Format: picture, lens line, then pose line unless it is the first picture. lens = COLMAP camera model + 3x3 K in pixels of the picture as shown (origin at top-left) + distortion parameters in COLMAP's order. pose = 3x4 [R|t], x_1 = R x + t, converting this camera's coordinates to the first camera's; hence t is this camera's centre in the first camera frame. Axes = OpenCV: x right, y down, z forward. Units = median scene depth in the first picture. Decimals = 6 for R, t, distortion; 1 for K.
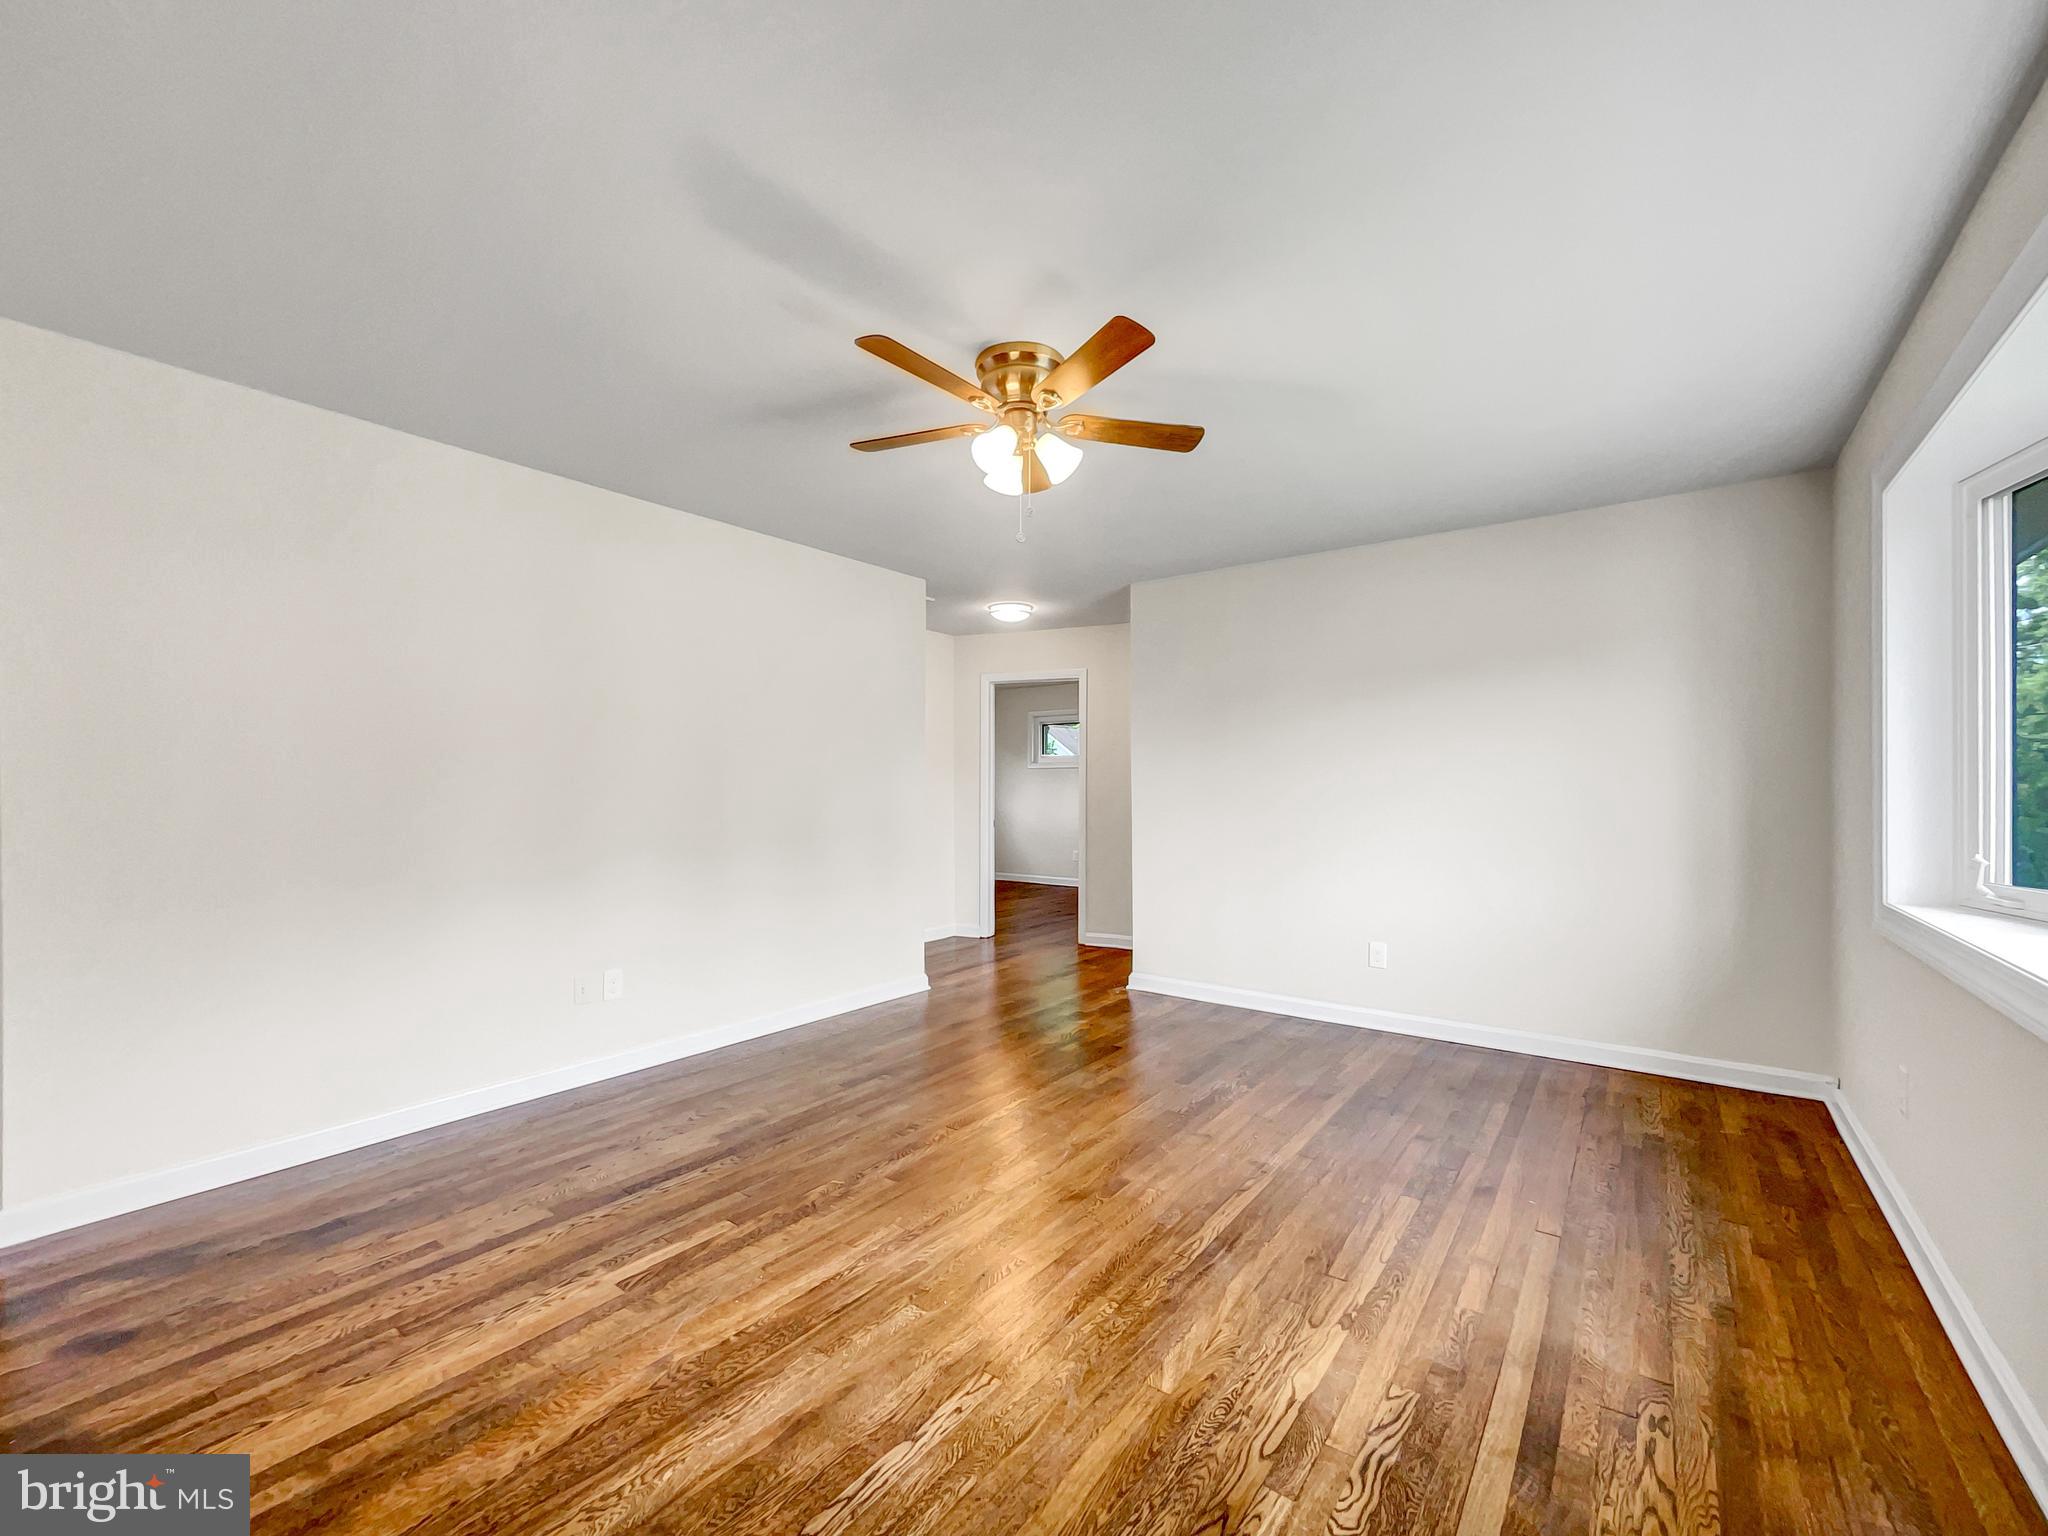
lens RADIAL K [[927.0, 0, 975.5], [0, 927.0, 778.8], [0, 0, 1]] dist [0.000076, 0.013396]
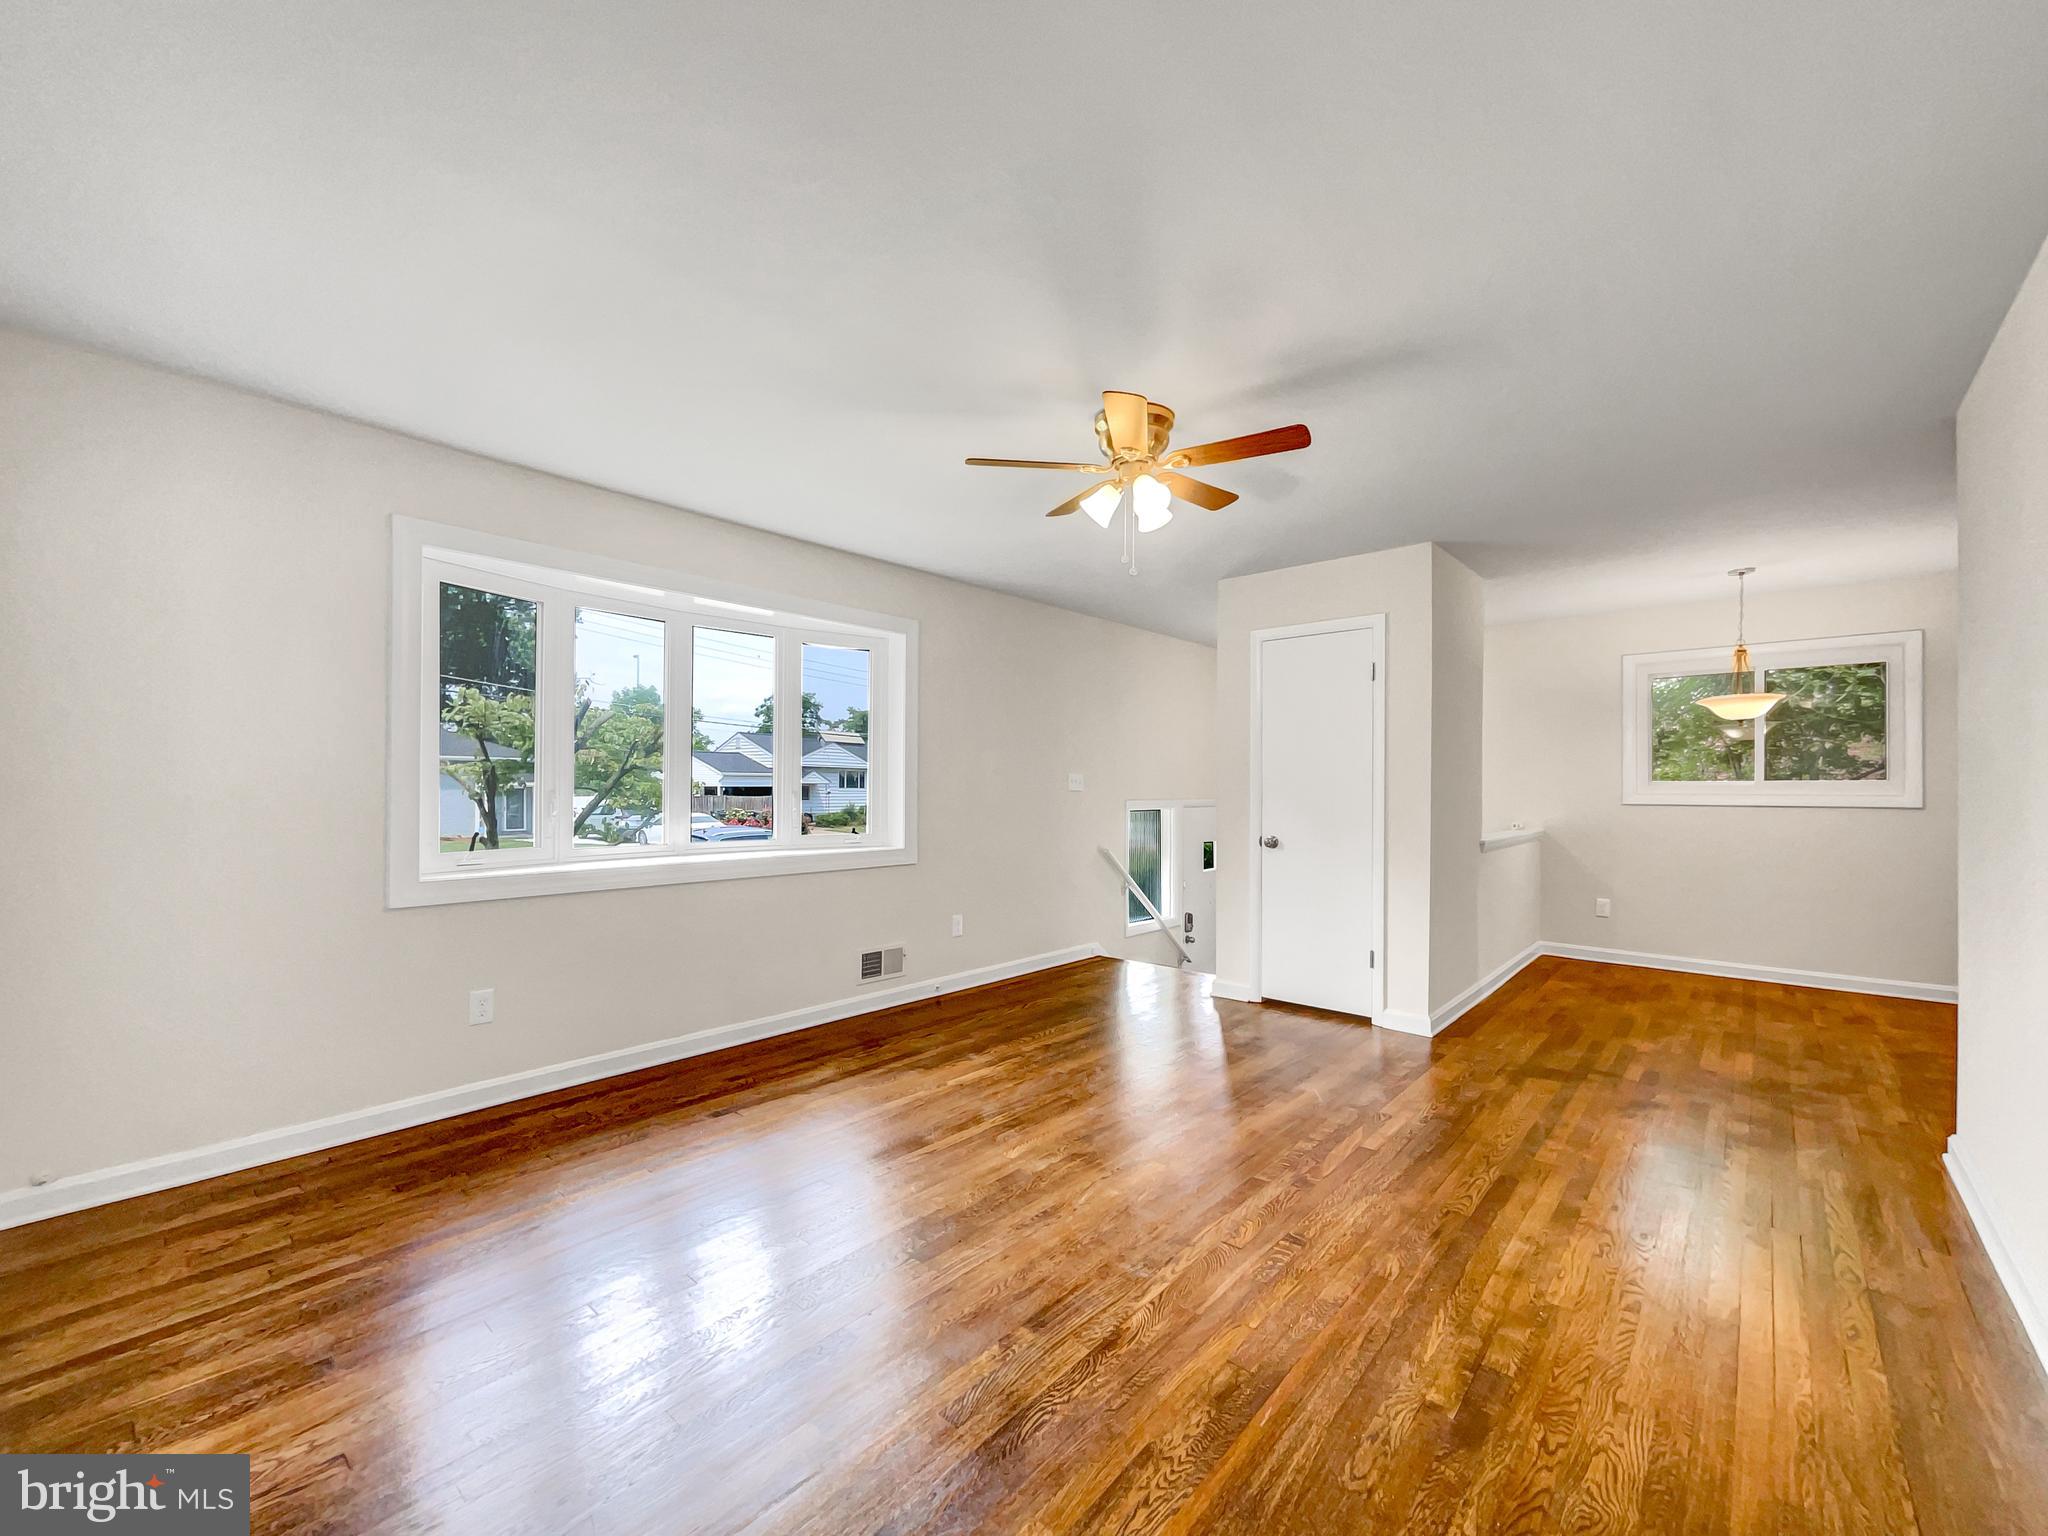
lens RADIAL K [[802.6, 0, 998.3], [0, 802.6, 792.0], [0, 0, 1]] dist [0.000493, -0.000073]
pose [[-0.997241, -0.004578, 0.074085, 0.150056], [-0.005173, 0.999956, -0.007843, 0.022495], [-0.074046, -0.008205, -0.997221, 2.169105]]
